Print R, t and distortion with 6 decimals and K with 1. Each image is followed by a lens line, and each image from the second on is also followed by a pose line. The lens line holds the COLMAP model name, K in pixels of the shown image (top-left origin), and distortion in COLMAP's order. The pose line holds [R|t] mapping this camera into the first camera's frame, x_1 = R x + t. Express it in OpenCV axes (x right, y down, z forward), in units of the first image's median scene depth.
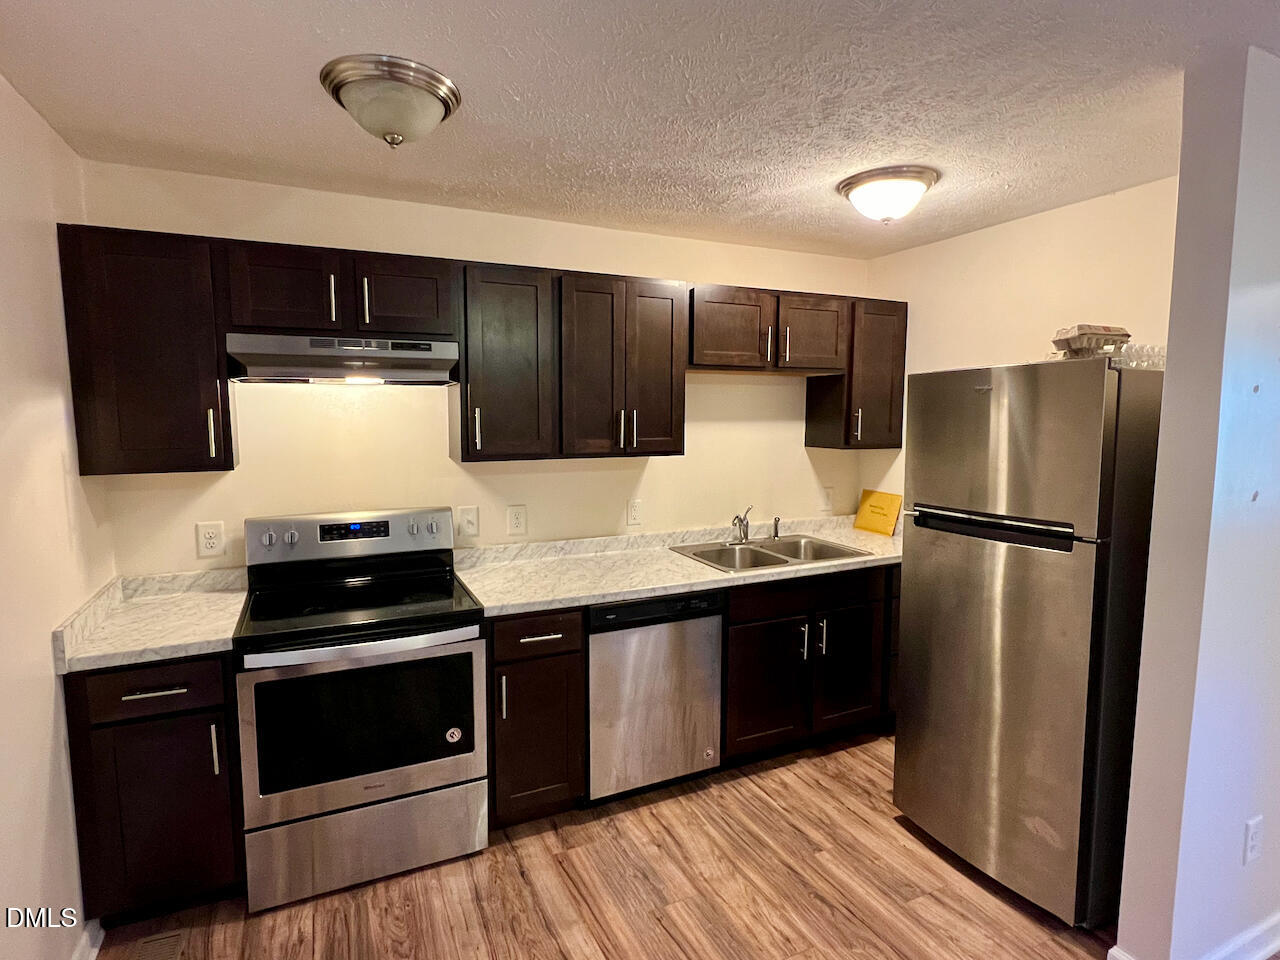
lens RADIAL K [[674.6, 0, 636.2], [0, 674.6, 482.9], [0, 0, 1]] dist [-0.003753, 0.001239]
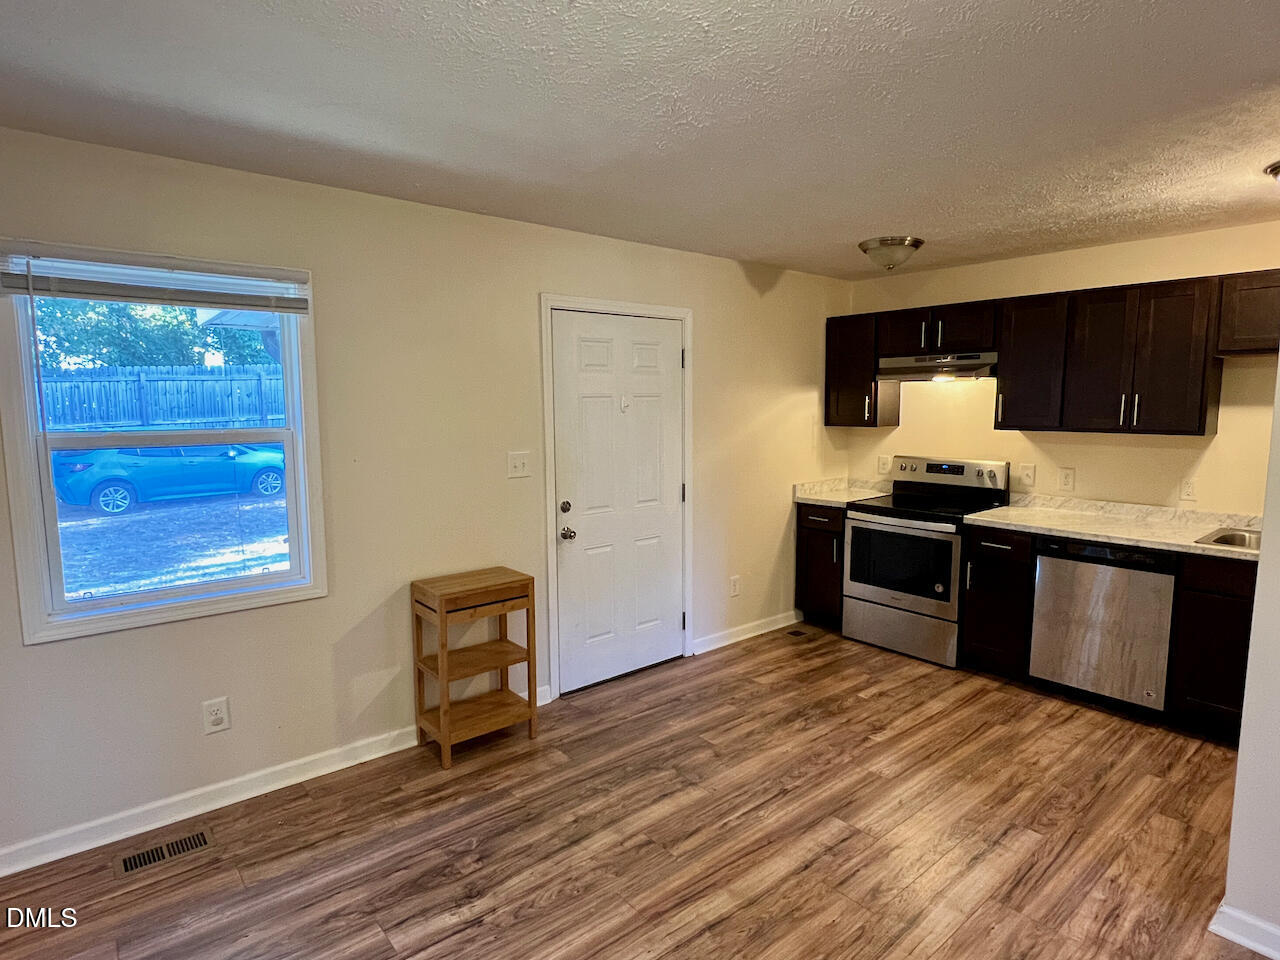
lens RADIAL K [[715.1, 0, 637.9], [0, 715.1, 493.0], [0, 0, 1]] dist [0.001412, -0.000387]
pose [[0.259777, 0.120273, -0.958149, 1.176255], [-0.097154, 0.990434, 0.097985, 0.032483], [0.960769, 0.067634, 0.268978, -0.219596]]
